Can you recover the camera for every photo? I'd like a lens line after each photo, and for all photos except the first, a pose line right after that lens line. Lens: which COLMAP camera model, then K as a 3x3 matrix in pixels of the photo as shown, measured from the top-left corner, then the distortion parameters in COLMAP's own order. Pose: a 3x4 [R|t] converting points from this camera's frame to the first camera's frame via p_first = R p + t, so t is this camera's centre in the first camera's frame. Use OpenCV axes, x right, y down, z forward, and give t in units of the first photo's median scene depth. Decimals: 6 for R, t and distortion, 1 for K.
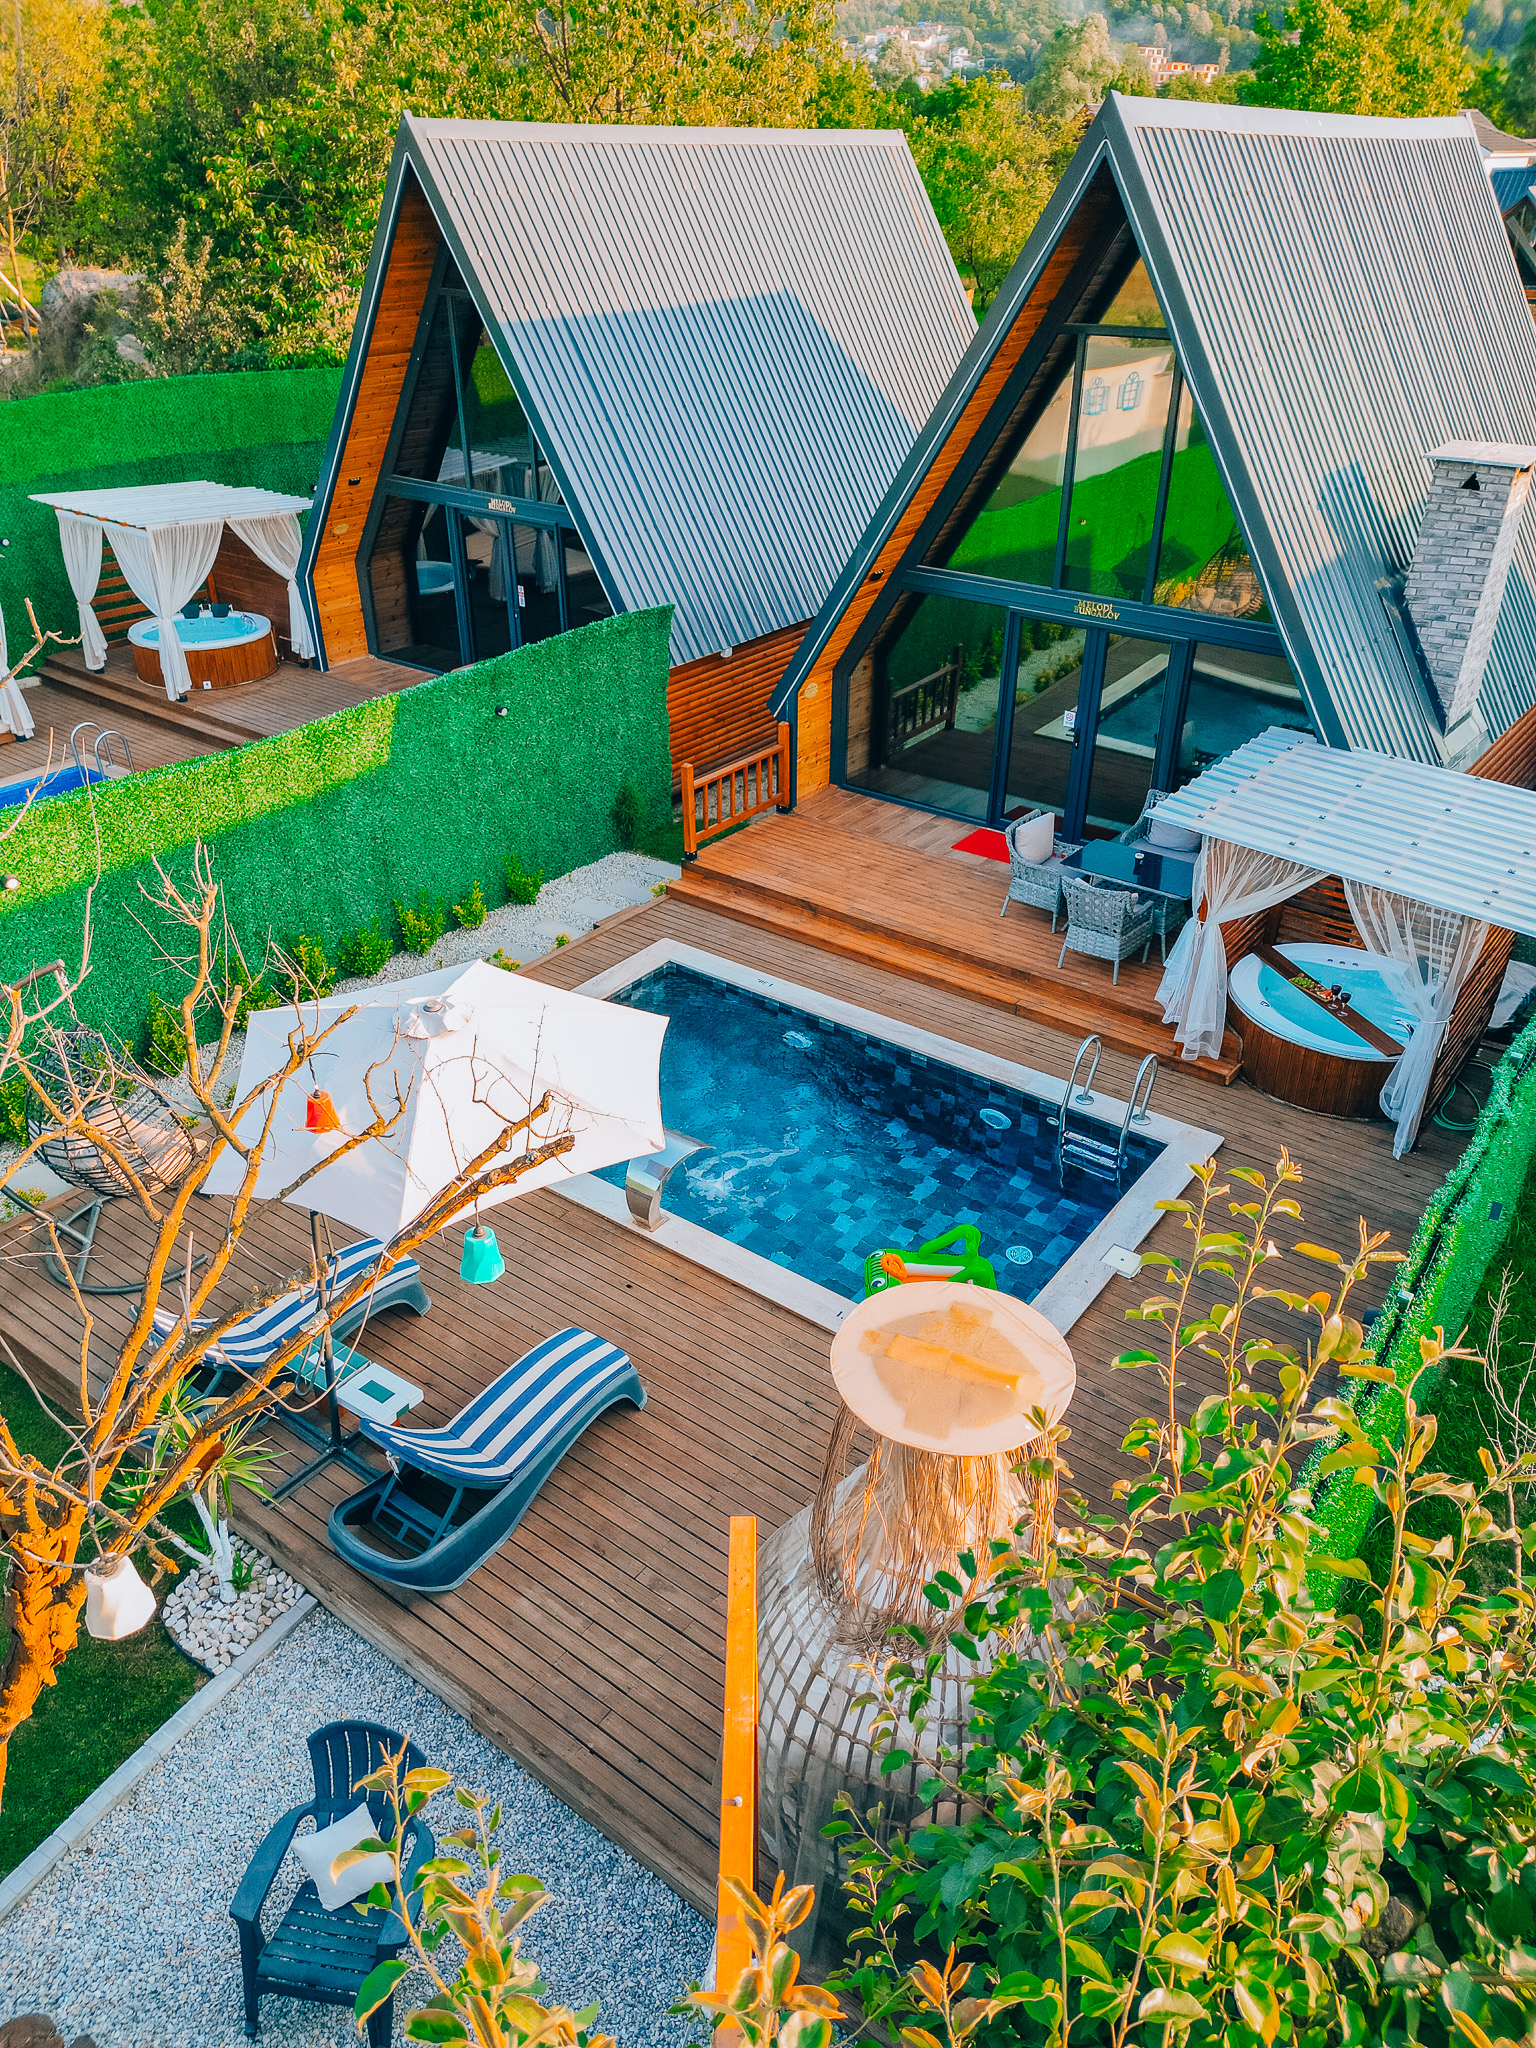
lens RADIAL K [[1436.2, 0, 770.0], [0, 1436.2, 1032.2], [0, 0, 1]] dist [0.075836, -0.088715]
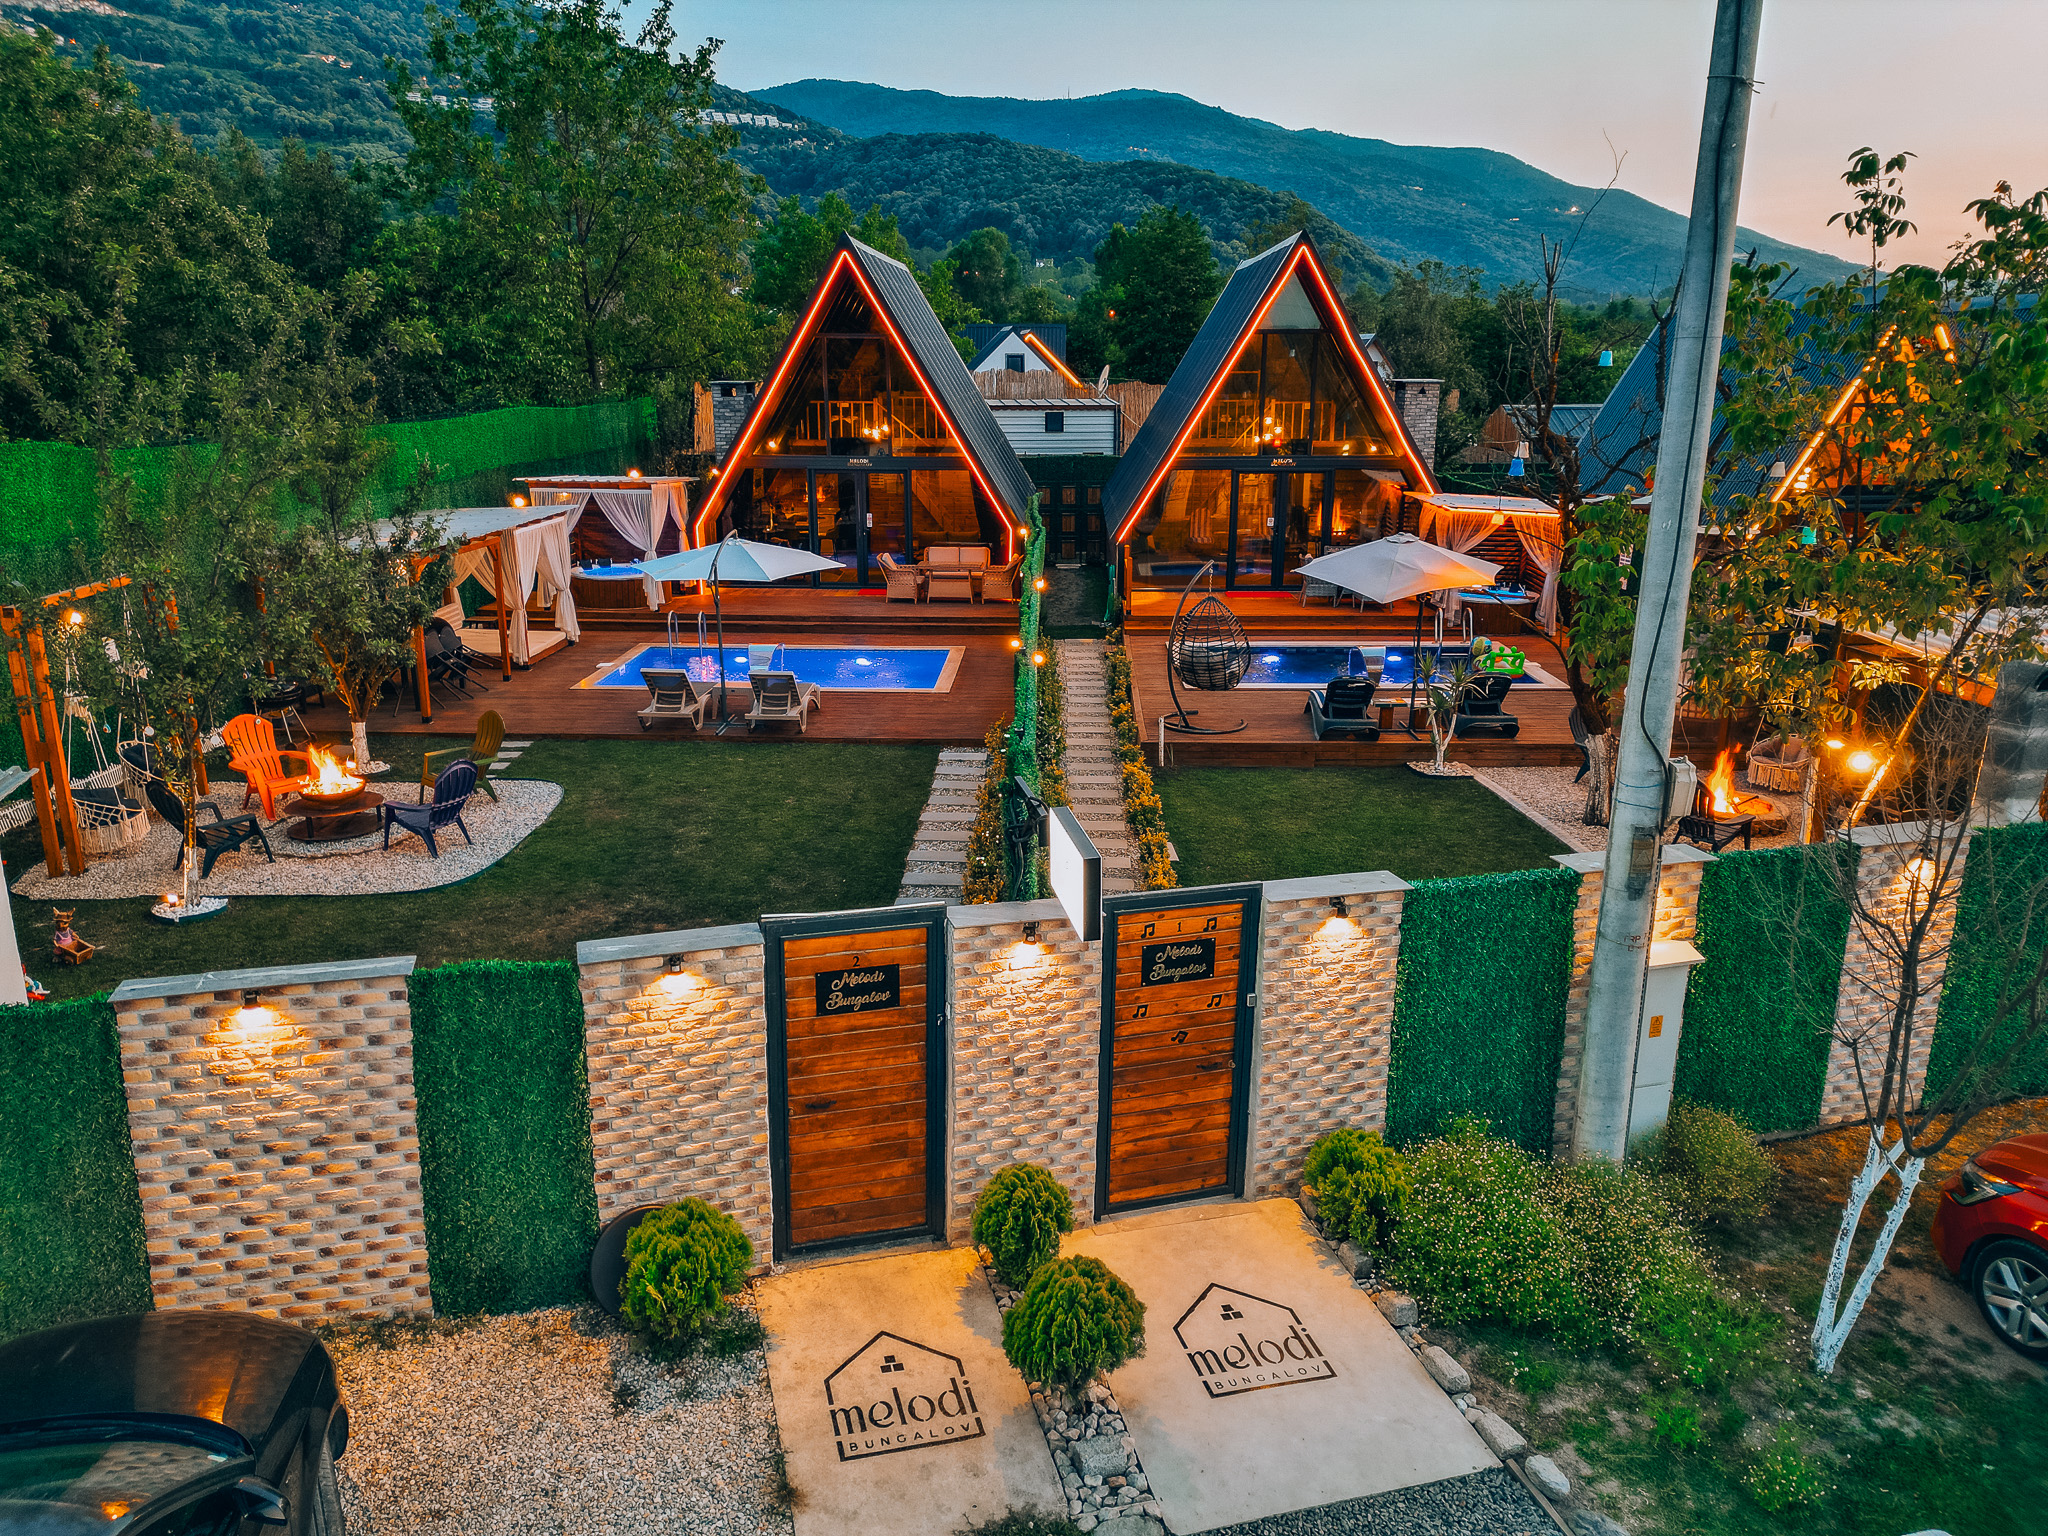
lens RADIAL K [[1411.1, 0, 1018.9], [0, 1411.1, 761.4], [0, 0, 1]] dist [0.085666, -0.083080]
pose [[0.812652, -0.158913, 0.560664, -1.277763], [0.298510, 0.939807, -0.166298, 0.321646], [-0.500489, 0.302506, 0.811173, -0.293090]]
